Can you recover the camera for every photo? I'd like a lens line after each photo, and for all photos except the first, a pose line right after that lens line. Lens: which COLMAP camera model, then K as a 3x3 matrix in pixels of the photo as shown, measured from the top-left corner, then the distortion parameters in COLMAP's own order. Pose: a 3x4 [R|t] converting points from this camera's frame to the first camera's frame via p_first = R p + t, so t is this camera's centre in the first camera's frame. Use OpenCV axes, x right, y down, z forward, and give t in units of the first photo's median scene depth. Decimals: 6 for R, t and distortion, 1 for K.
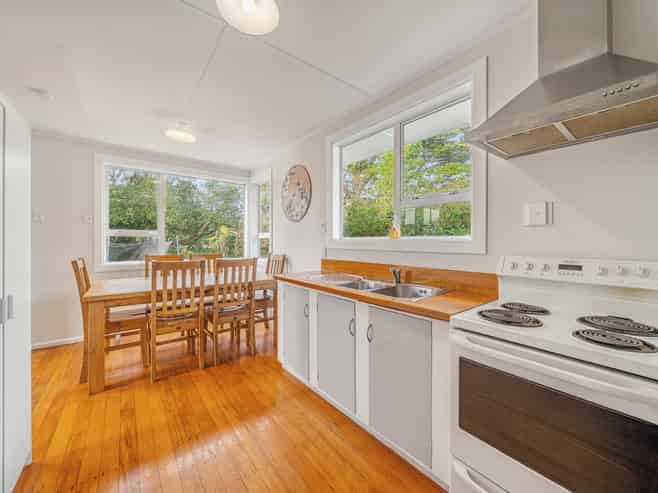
lens RADIAL K [[263.9, 0, 325.8], [0, 263.9, 244.0], [0, 0, 1]] dist [-0.000020, 0.000471]
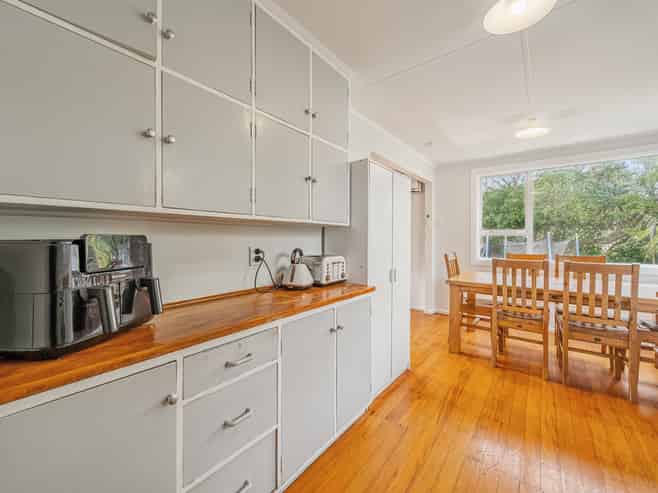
lens RADIAL K [[263.9, 0, 327.5], [0, 263.9, 242.5], [0, 0, 1]] dist [-0.000020, 0.000471]
pose [[0.254674, 0.014242, -0.966922, 0.219433], [-0.008426, 0.999886, 0.012508, -0.009493], [0.966990, 0.004962, 0.254765, 0.023277]]
